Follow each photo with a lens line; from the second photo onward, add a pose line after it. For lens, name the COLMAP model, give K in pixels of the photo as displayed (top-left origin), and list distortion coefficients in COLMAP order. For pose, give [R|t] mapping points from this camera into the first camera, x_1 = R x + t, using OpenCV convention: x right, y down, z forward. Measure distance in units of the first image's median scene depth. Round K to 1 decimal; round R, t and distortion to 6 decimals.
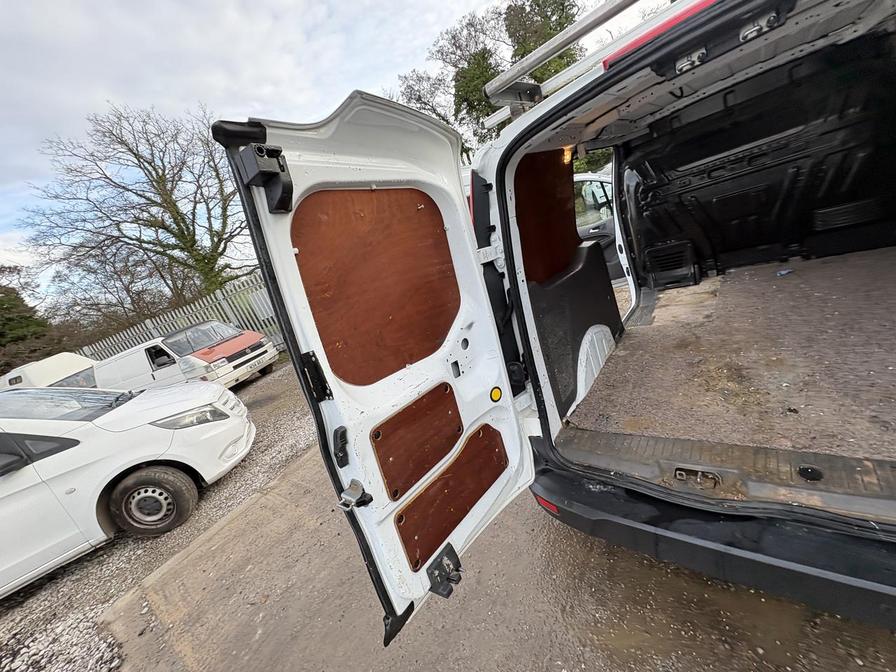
lens RADIAL K [[355.8, 0, 448.8], [0, 355.8, 336.7], [0, 0, 1]] dist [0.000420, -0.000289]
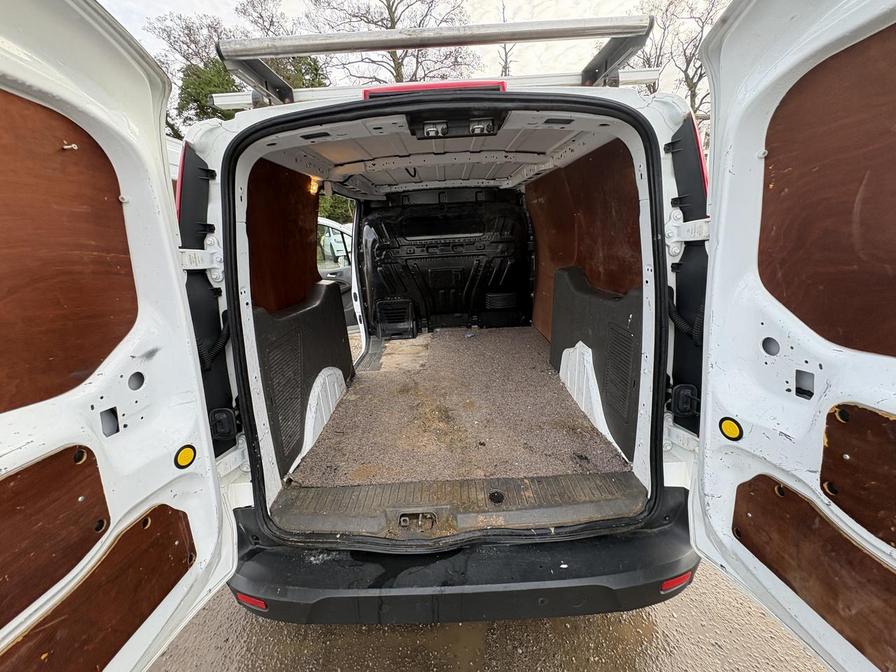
lens RADIAL K [[355.8, 0, 448.8], [0, 355.8, 336.7], [0, 0, 1]] dist [0.000420, -0.000289]
pose [[0.744766, 0.112988, 0.657691, 0.029438], [-0.028224, 0.990013, -0.138119, 0.012297], [-0.666728, 0.084304, 0.740517, 0.118573]]
